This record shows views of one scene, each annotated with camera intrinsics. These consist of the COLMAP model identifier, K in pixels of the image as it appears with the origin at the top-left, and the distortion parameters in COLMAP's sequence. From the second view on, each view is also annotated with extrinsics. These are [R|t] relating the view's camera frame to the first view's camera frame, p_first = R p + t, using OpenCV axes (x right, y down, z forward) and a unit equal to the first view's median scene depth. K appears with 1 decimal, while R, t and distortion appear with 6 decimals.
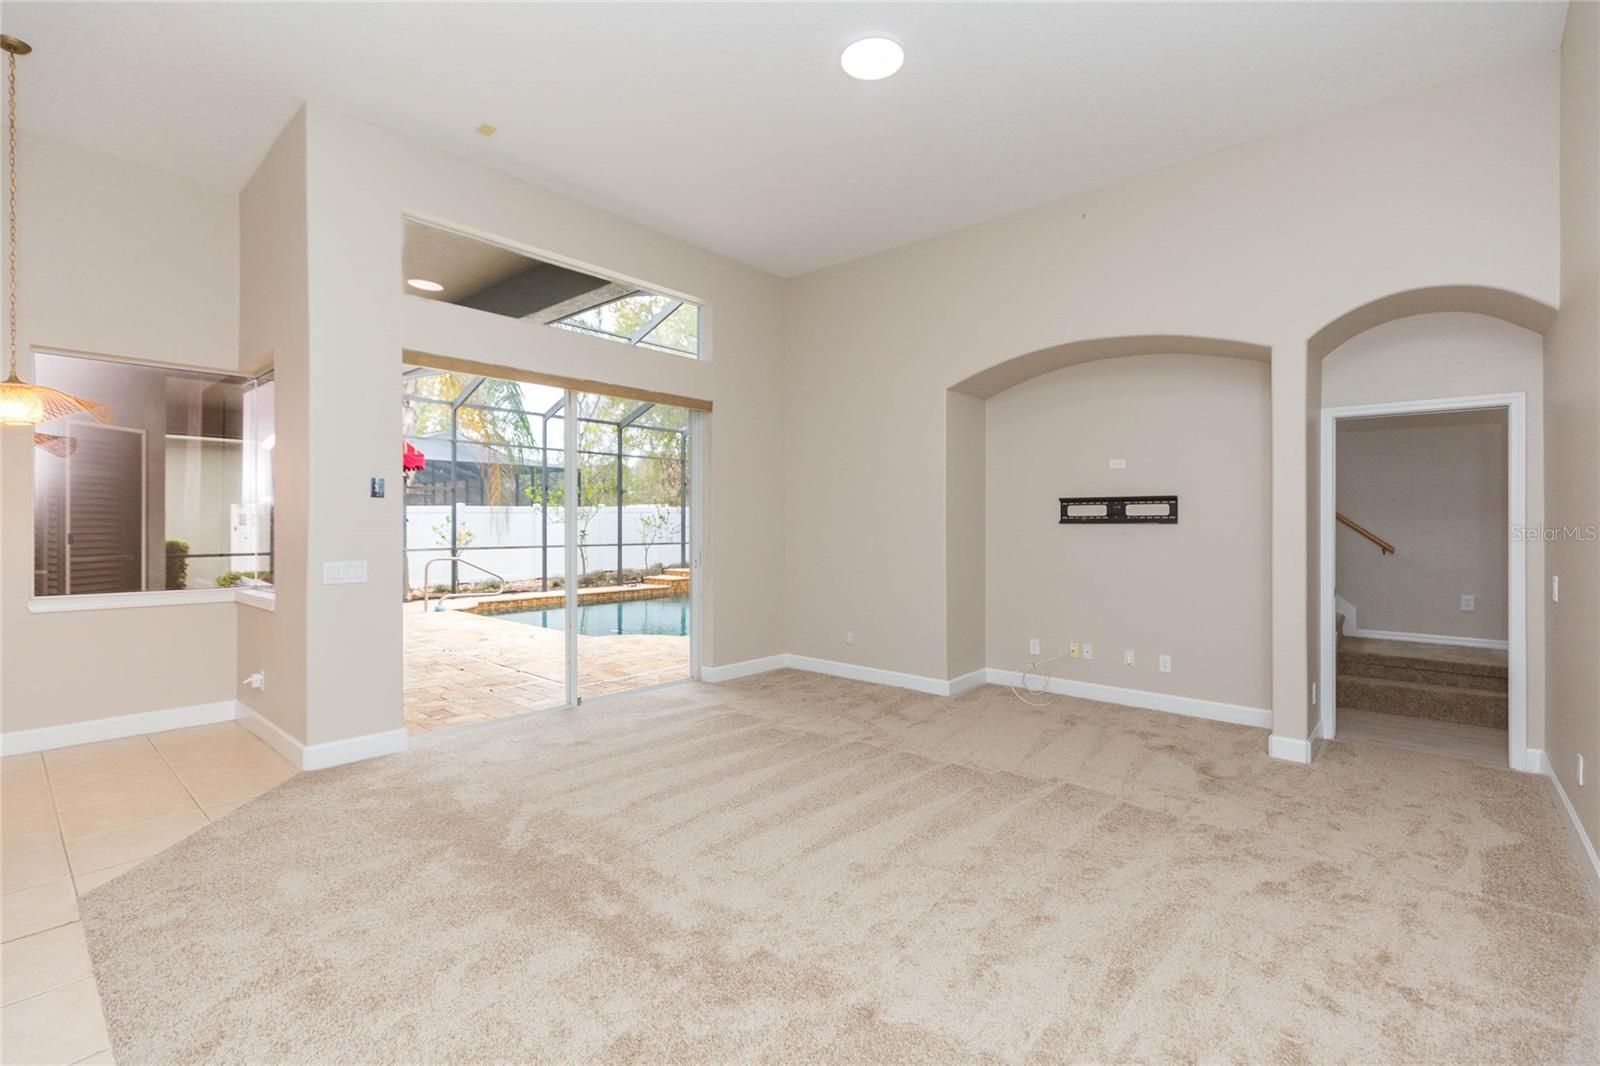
lens RADIAL K [[717.8, 0, 799.8], [0, 717.8, 523.1], [0, 0, 1]] dist [0.002891, 0.000078]
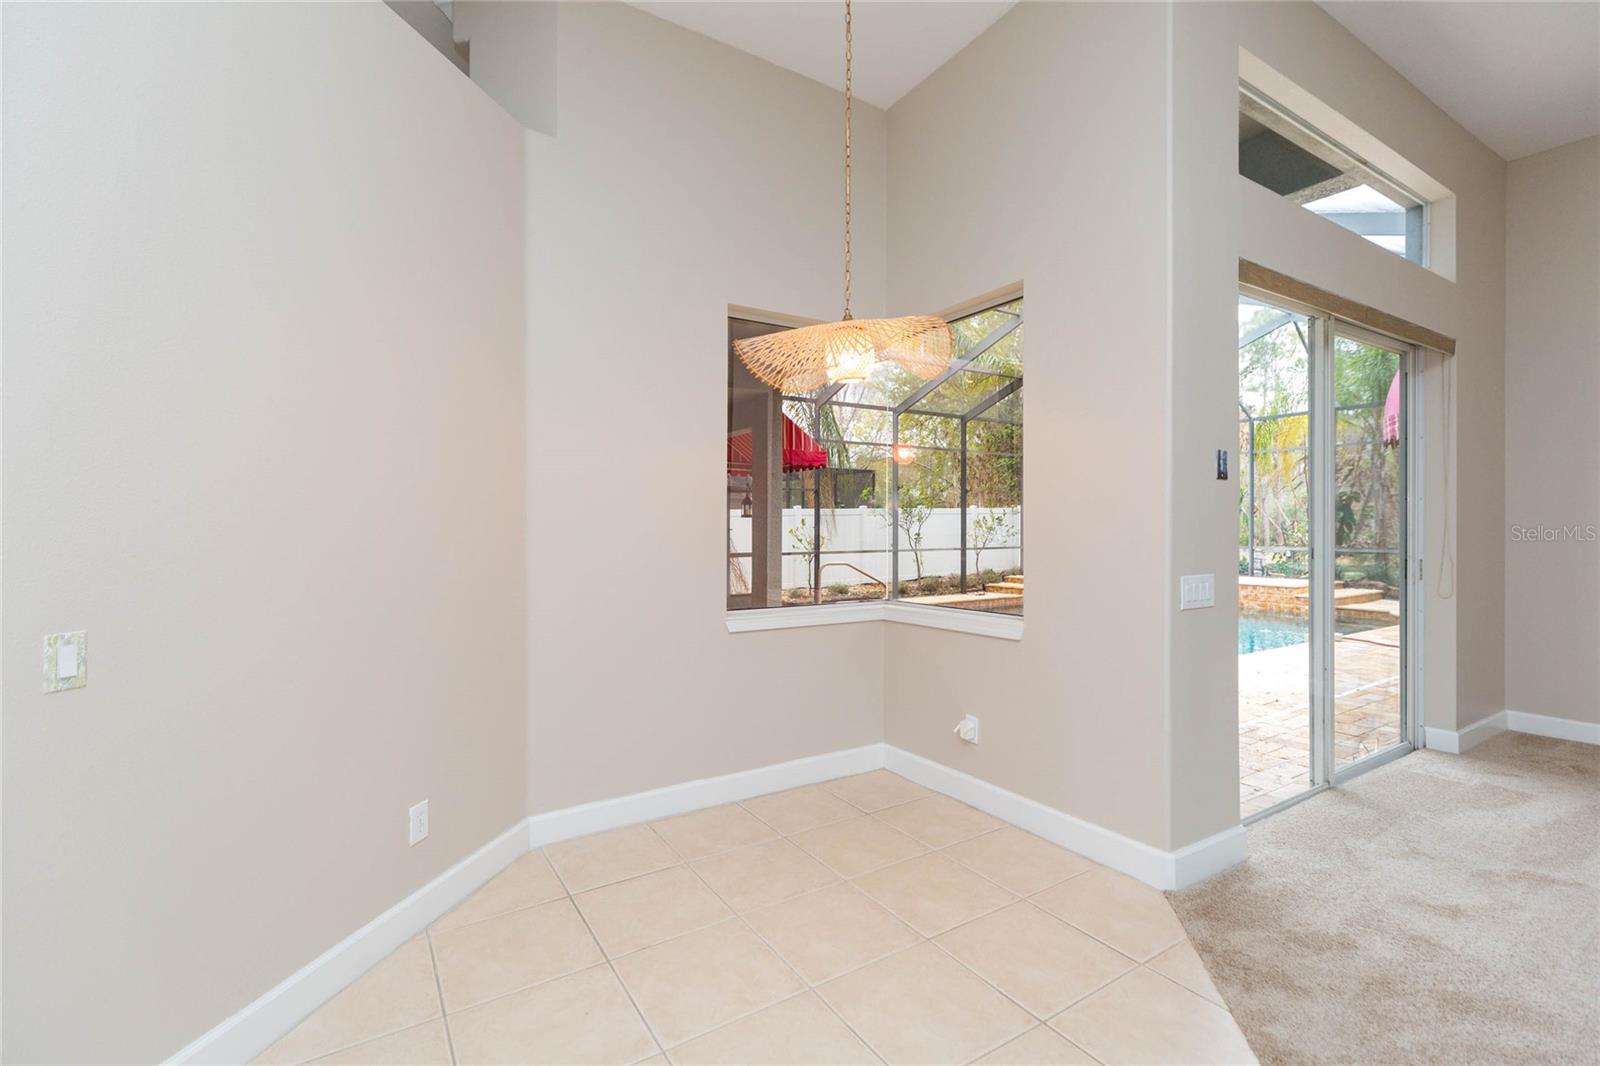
lens RADIAL K [[717.8, 0, 799.7], [0, 717.8, 525.2], [0, 0, 1]] dist [0.002891, 0.000078]
pose [[0.959266, -0.007324, -0.282409, -0.193313], [0.006655, 0.999972, -0.003328, 0.001535], [0.282425, 0.001313, 0.959288, 0.061872]]
